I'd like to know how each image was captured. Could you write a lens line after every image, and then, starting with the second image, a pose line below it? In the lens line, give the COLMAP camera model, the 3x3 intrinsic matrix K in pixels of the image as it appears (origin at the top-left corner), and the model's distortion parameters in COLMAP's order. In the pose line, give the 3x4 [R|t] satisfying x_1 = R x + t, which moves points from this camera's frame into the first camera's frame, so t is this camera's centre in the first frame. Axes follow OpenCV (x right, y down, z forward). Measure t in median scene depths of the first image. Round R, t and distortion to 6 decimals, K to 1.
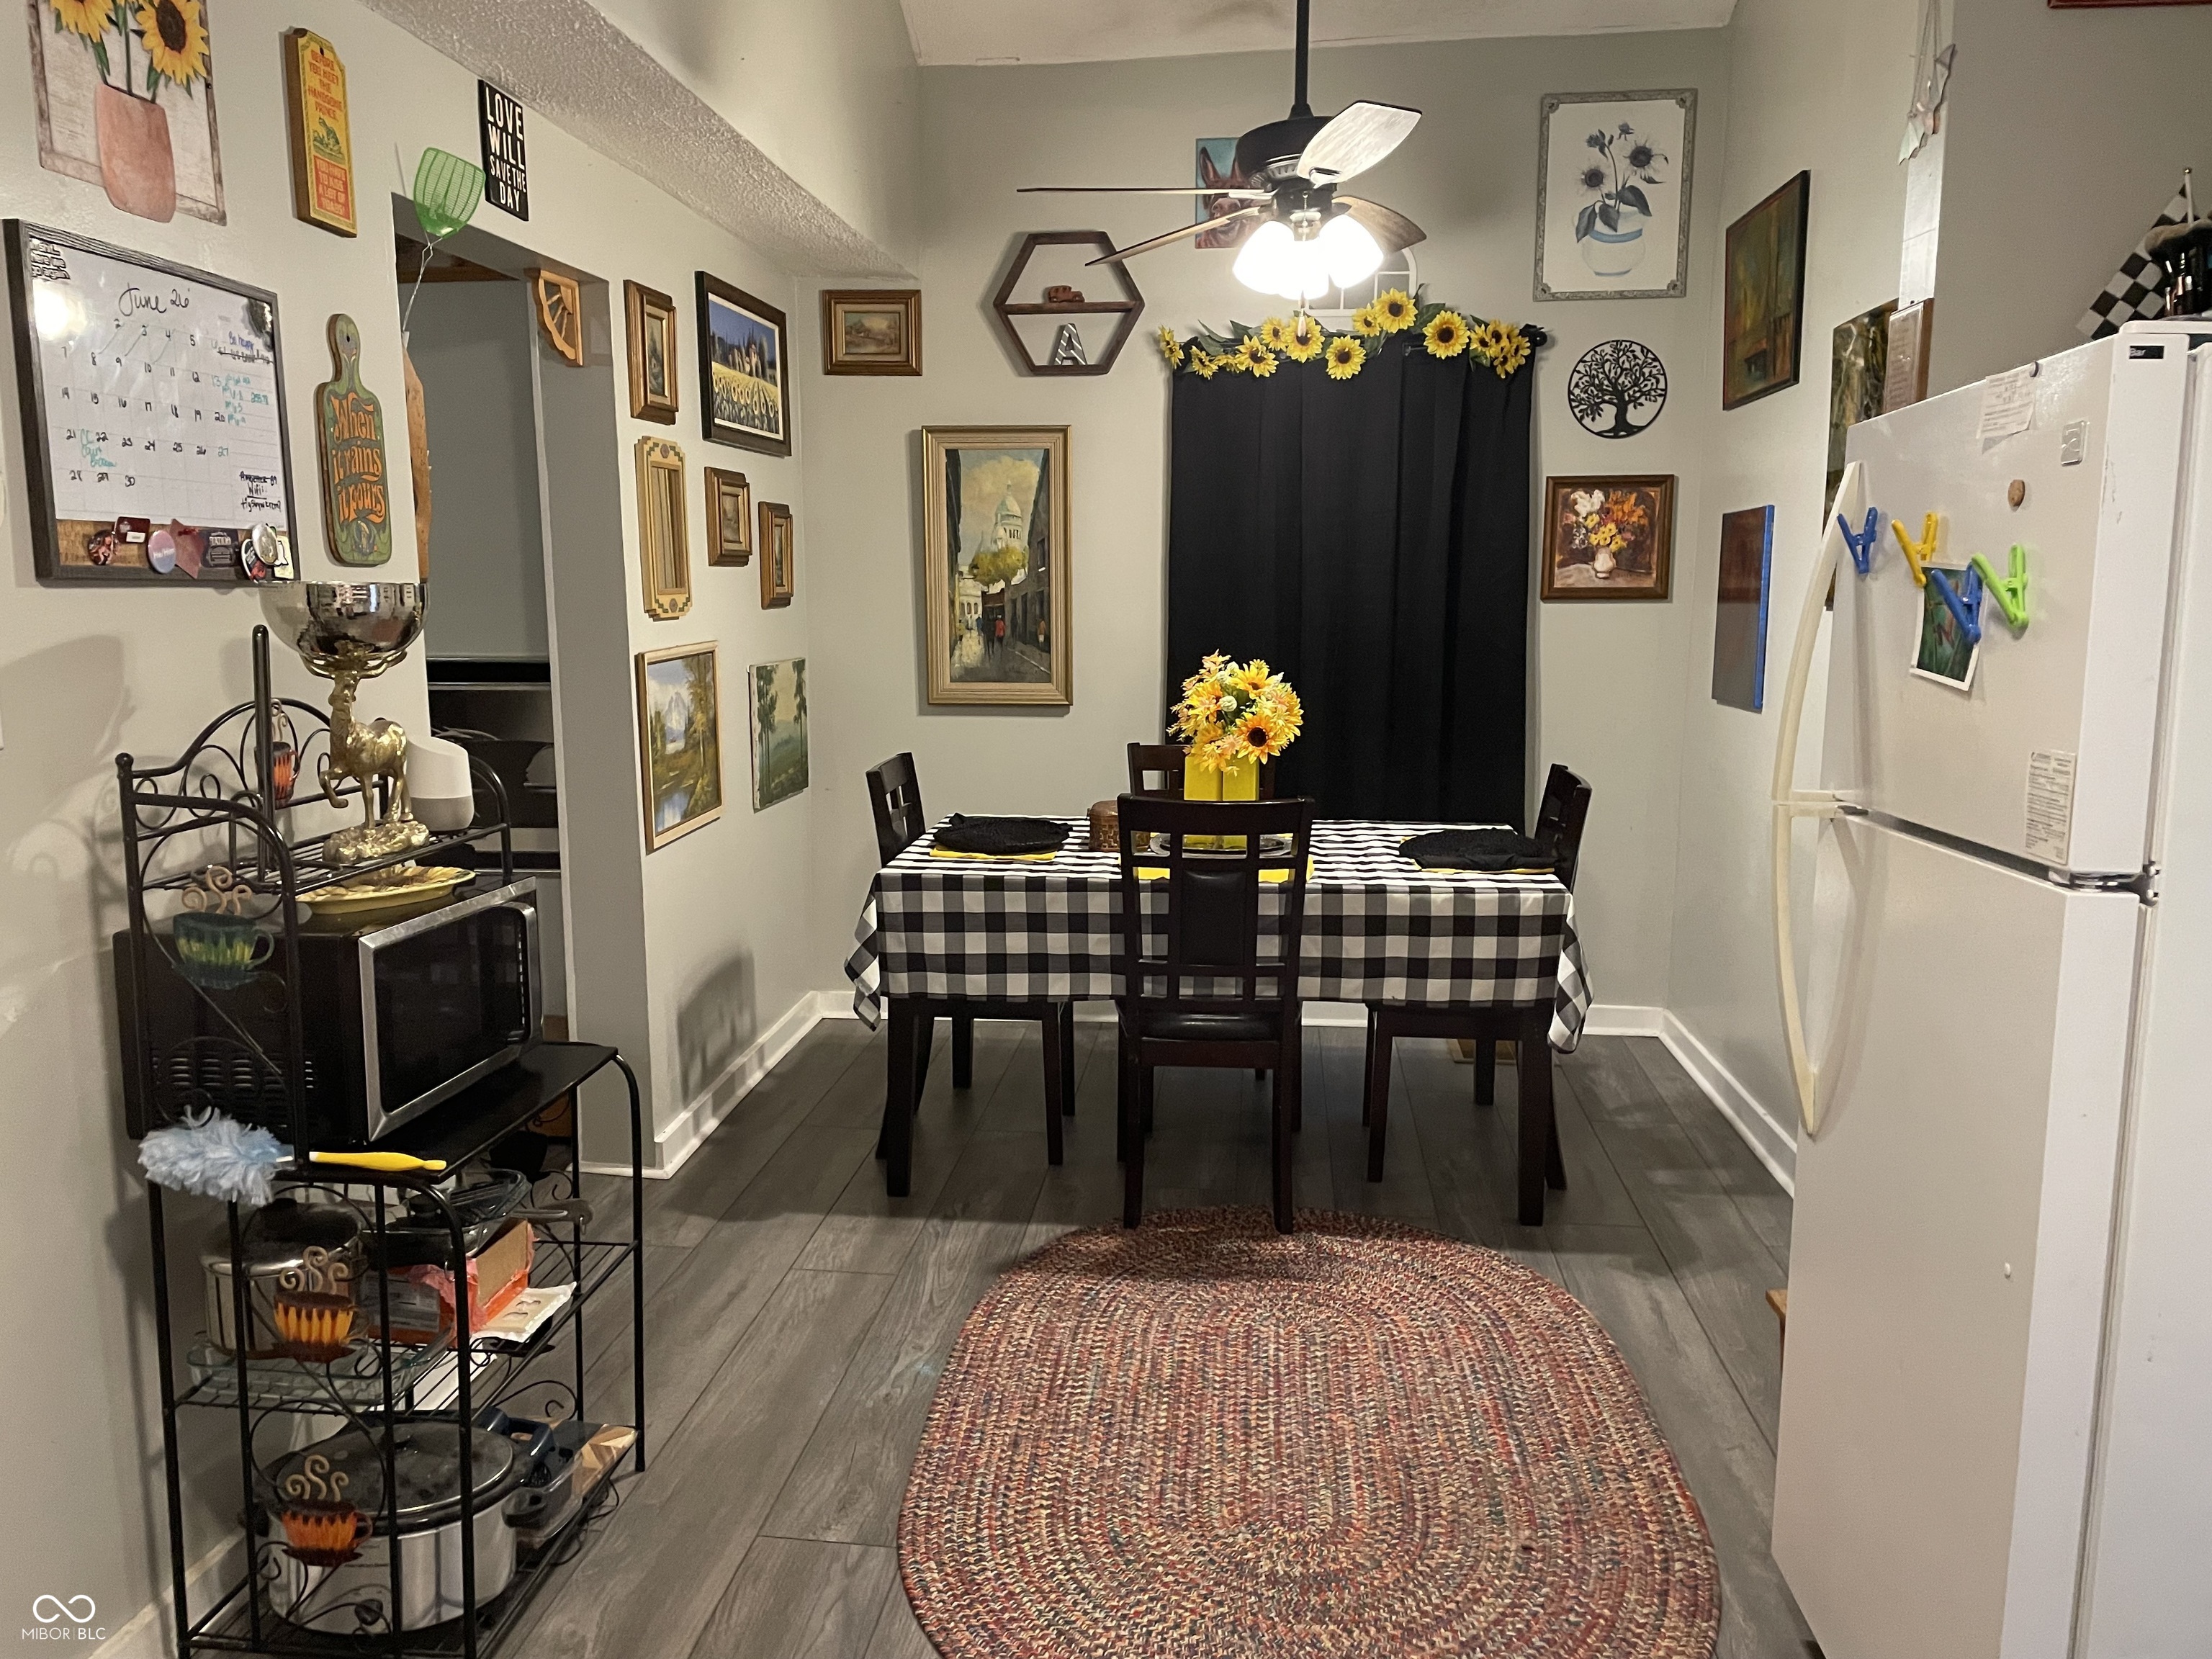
lens RADIAL K [[1669.9, 0, 1085.7], [0, 1669.9, 844.2], [0, 0, 1]] dist [0.089747, -0.127467]
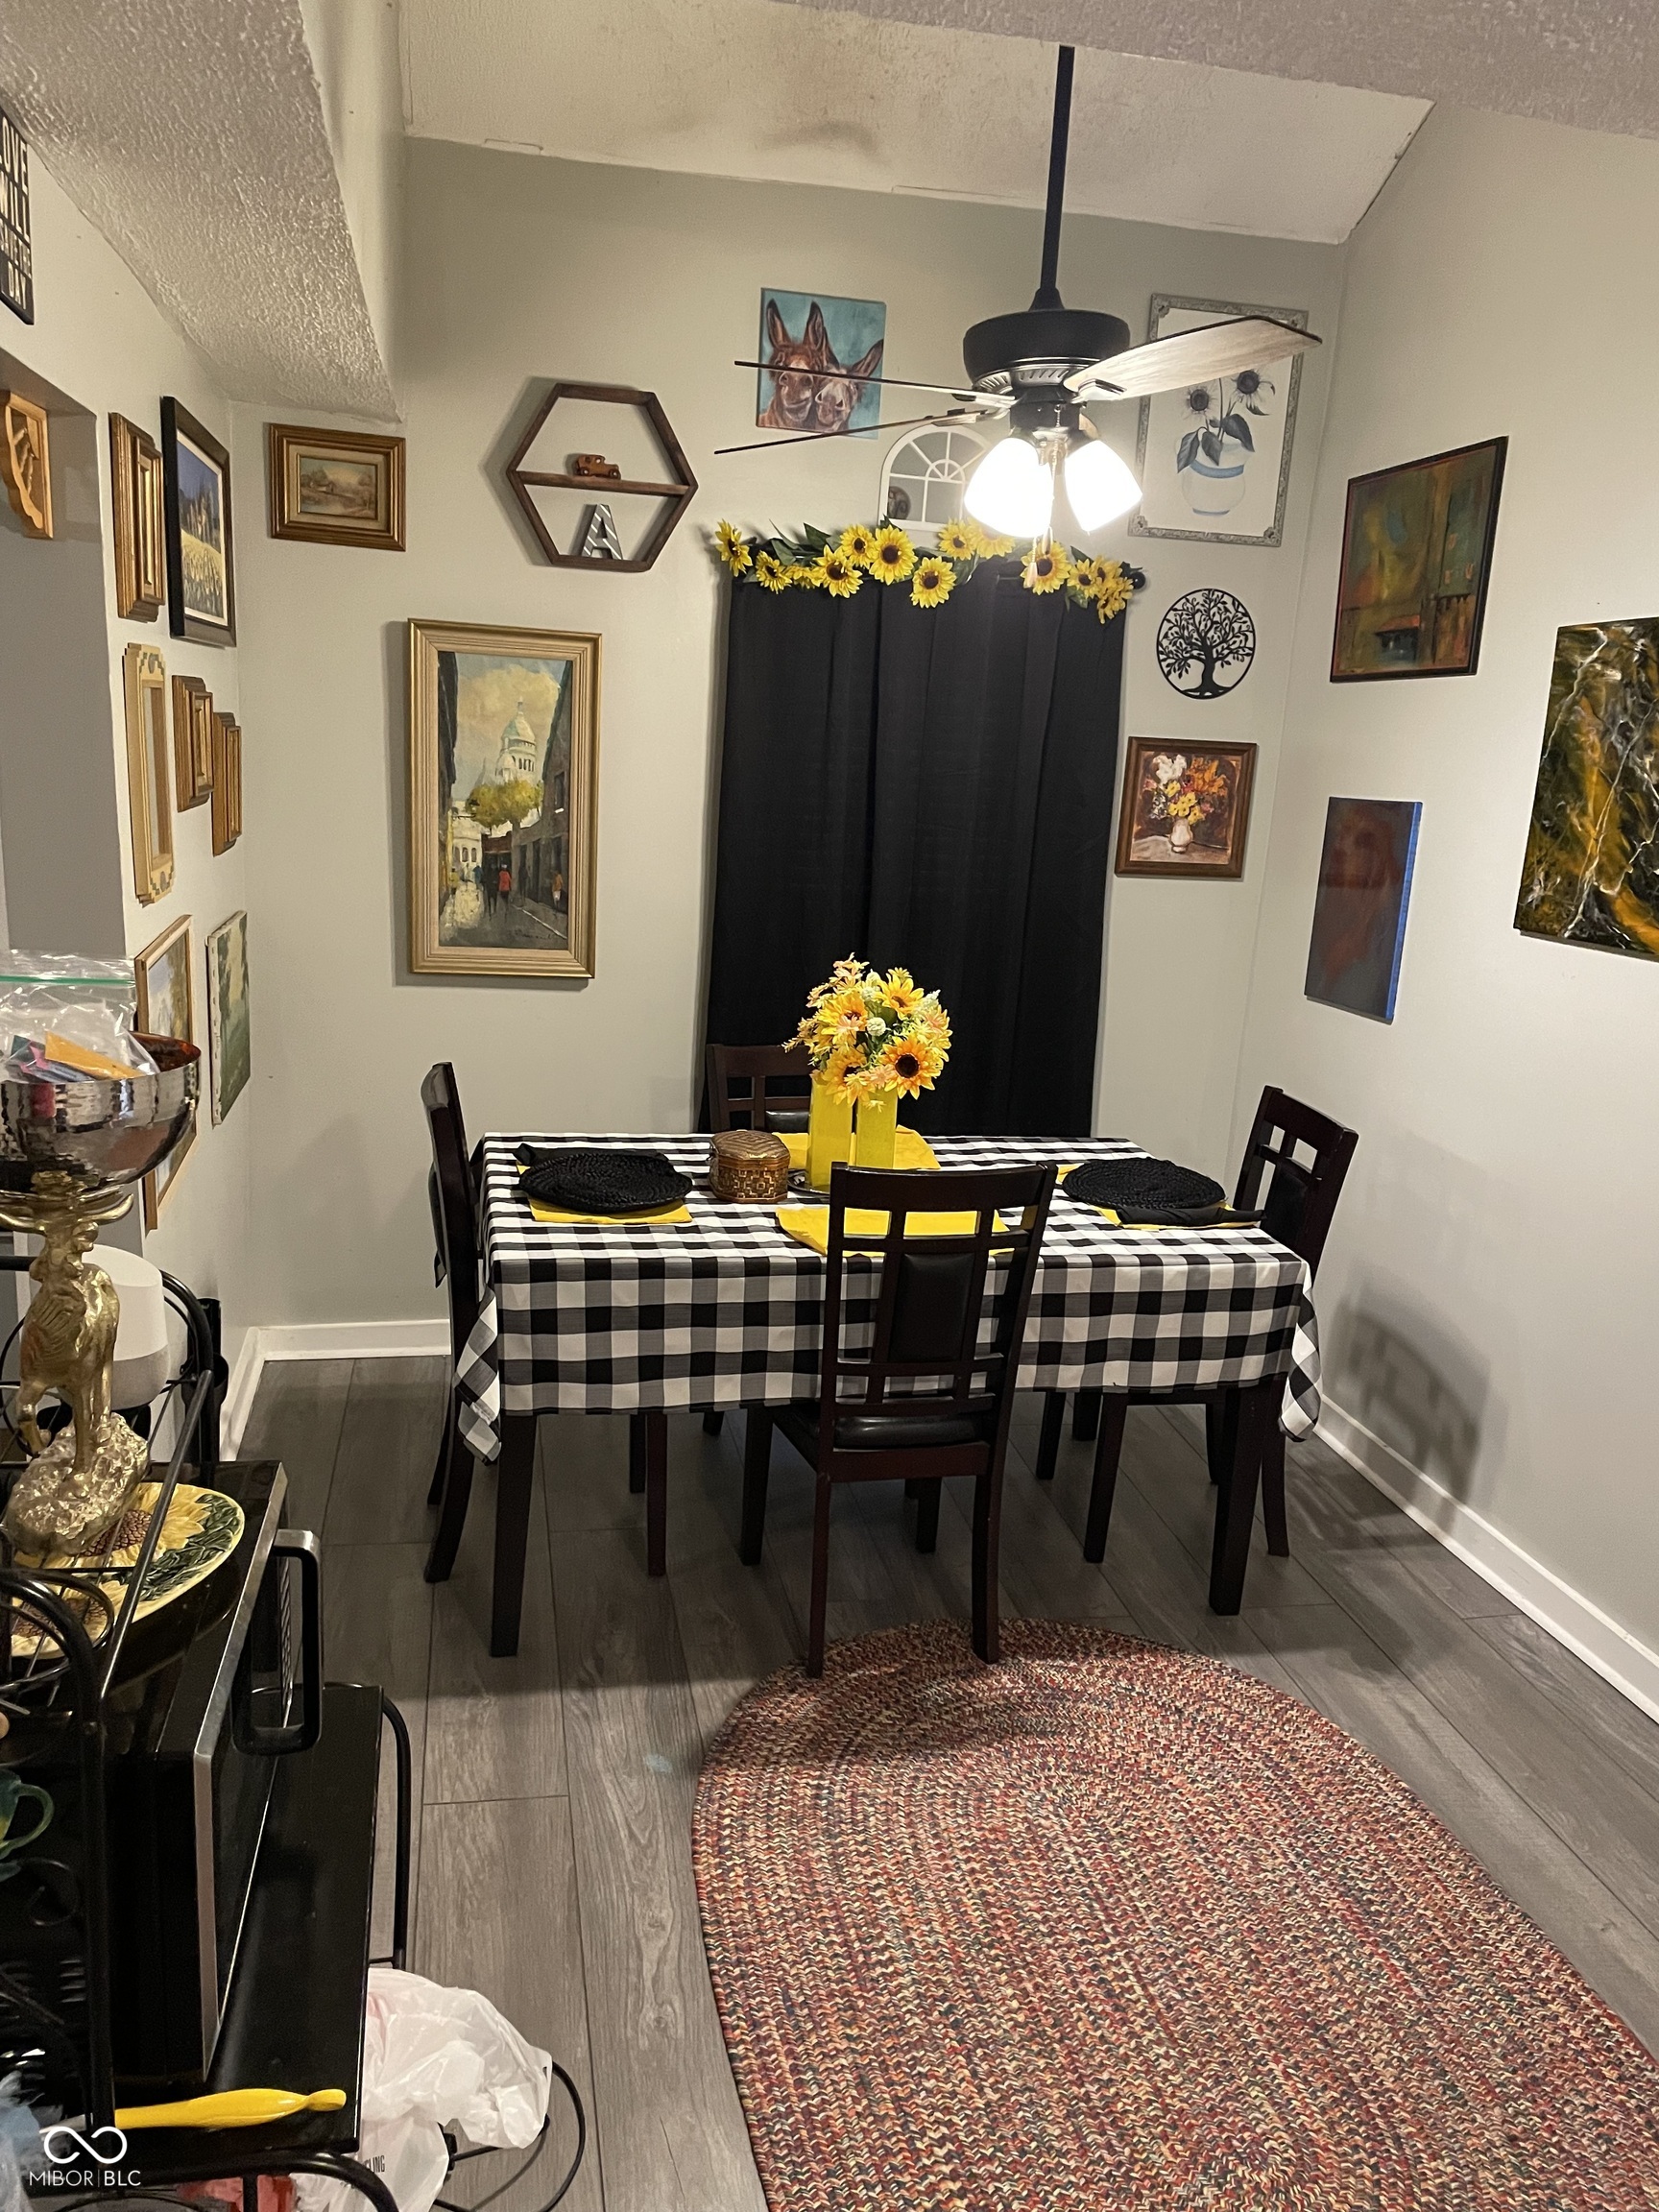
lens RADIAL K [[1662.4, 0, 830.8], [0, 1662.4, 1152.9], [0, 0, 1]] dist [0.087558, -0.116974]
pose [[0.948961, -0.021112, 0.314686, -0.167573], [-0.009192, 0.995482, 0.094505, -0.080410], [-0.315259, -0.092574, 0.944479, 0.184871]]
